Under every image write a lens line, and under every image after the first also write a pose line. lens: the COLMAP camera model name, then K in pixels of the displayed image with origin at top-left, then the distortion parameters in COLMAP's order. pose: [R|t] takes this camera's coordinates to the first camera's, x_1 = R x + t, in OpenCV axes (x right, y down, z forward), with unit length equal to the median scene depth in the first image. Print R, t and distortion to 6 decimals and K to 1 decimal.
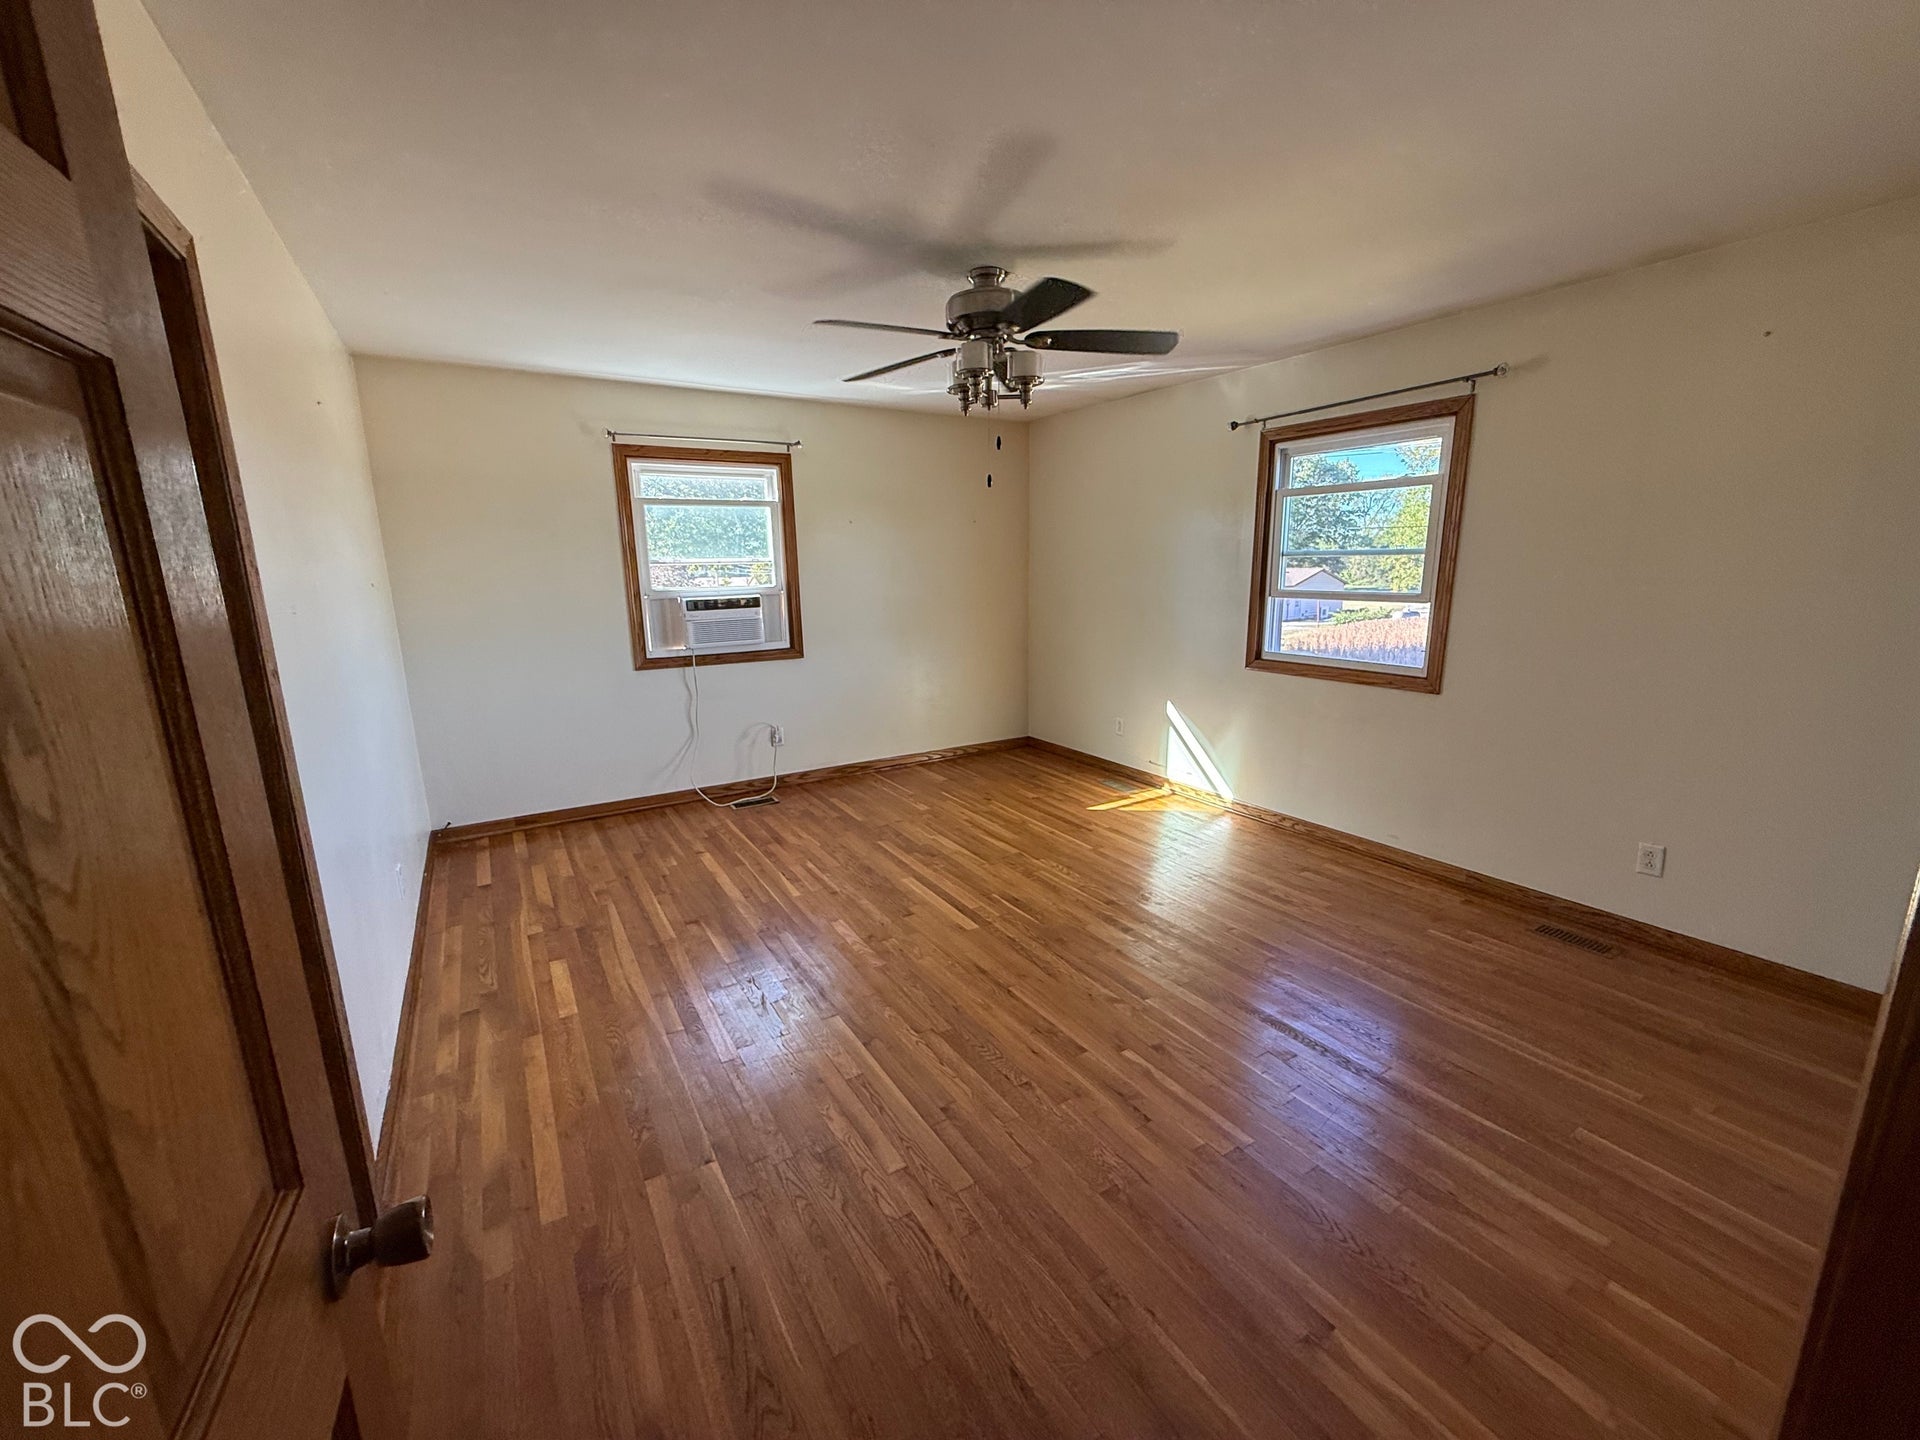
lens RADIAL K [[764.1, 0, 955.9], [0, 764.1, 721.8], [0, 0, 1]] dist [0.000504, -0.000324]
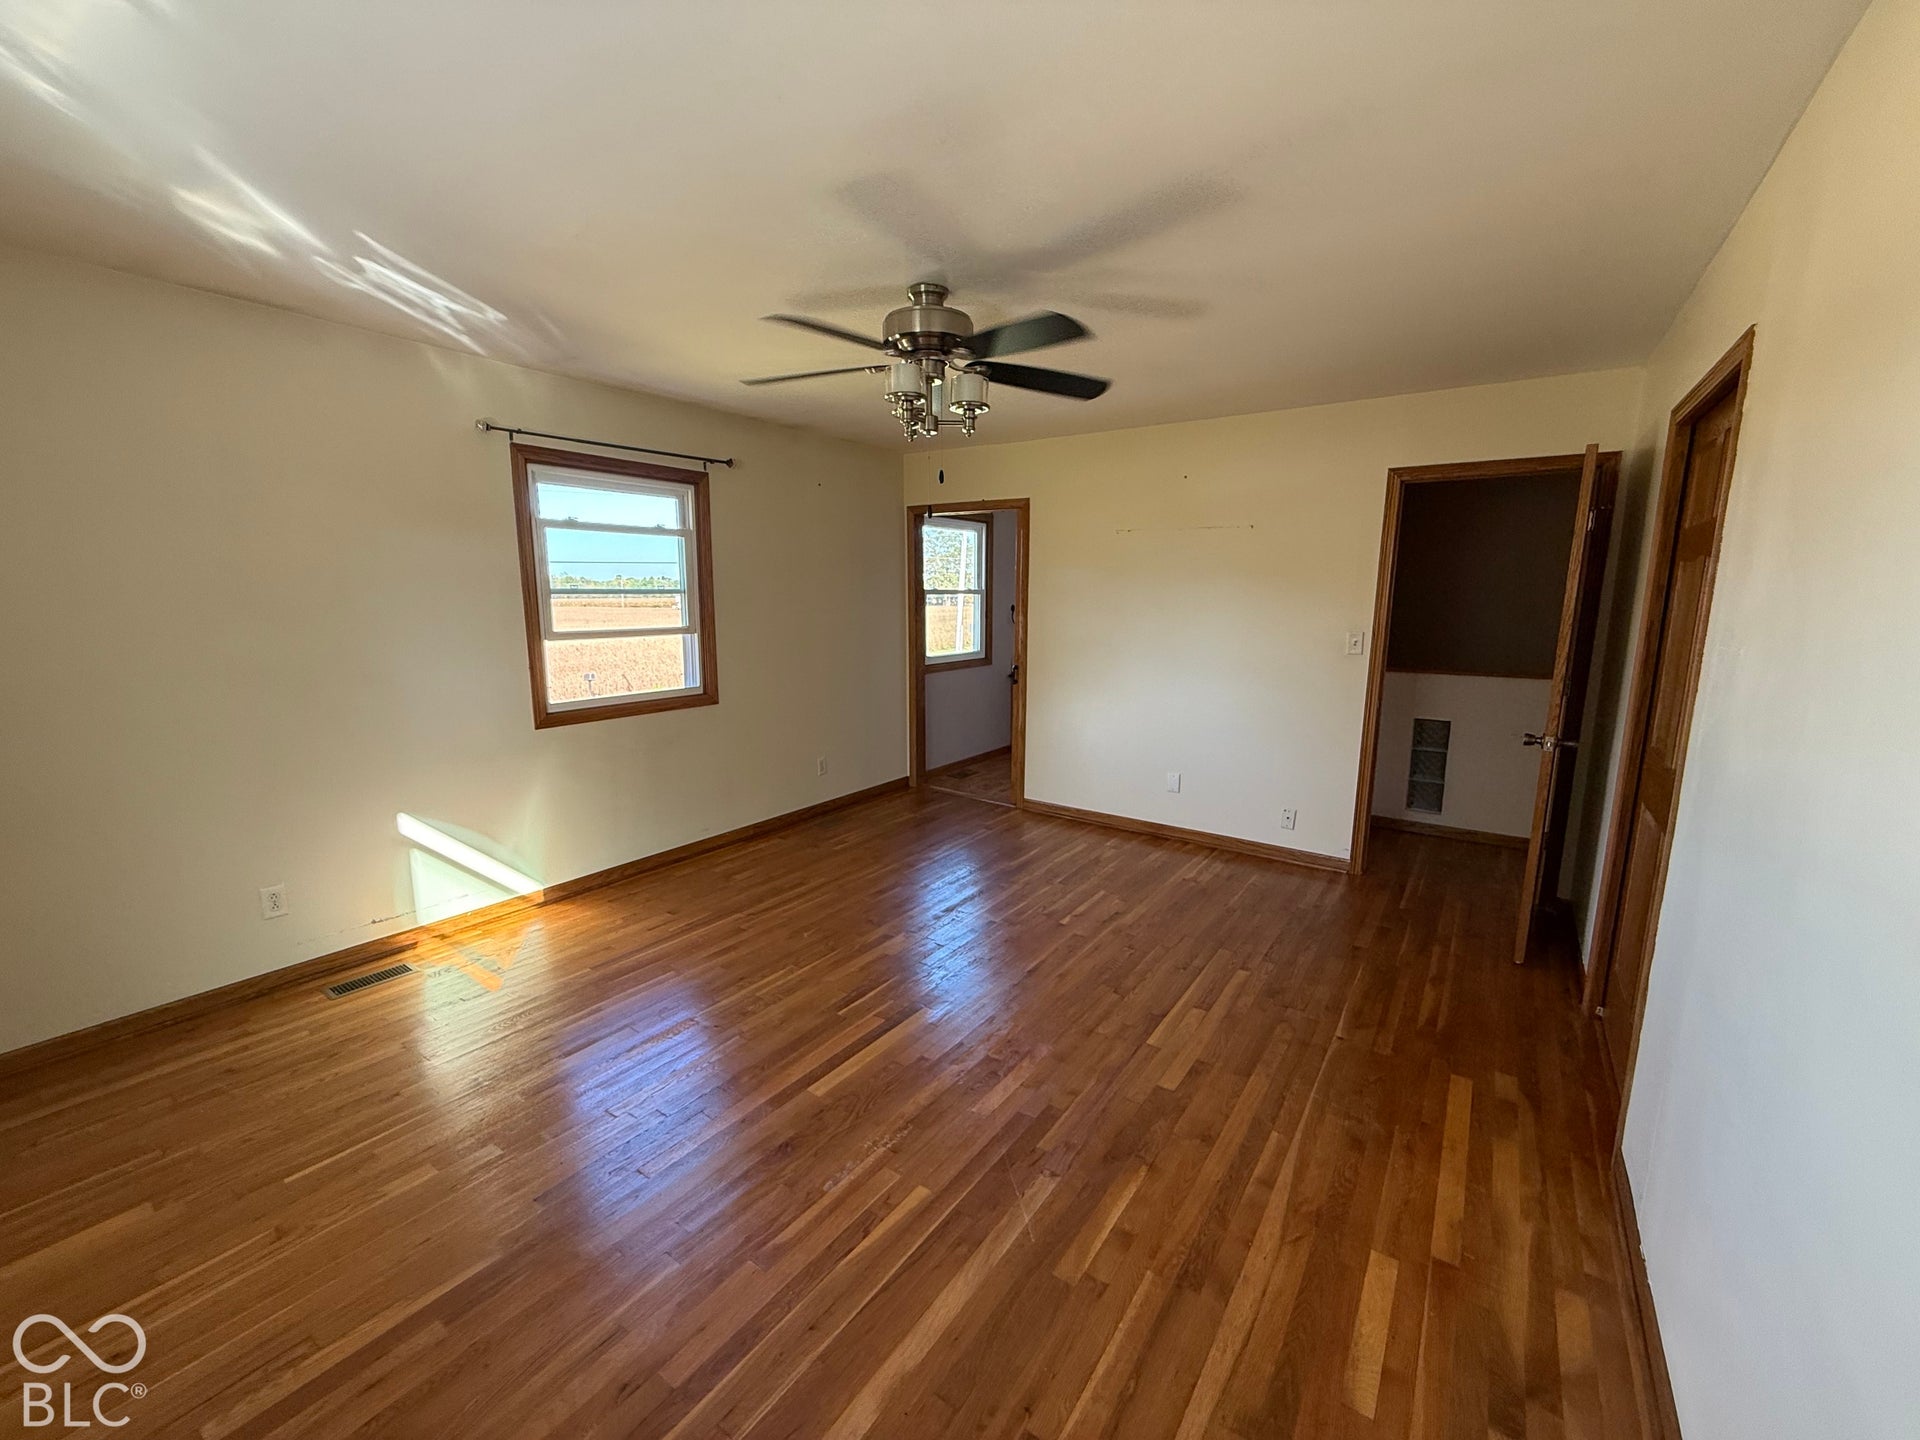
lens RADIAL K [[764.1, 0, 955.9], [0, 764.1, 721.8], [0, 0, 1]] dist [0.000504, -0.000324]
pose [[-0.390260, -0.142170, 0.909662, -0.686286], [0.193411, 0.953301, 0.231967, -0.226434], [-0.900161, 0.266466, -0.344538, 1.097321]]
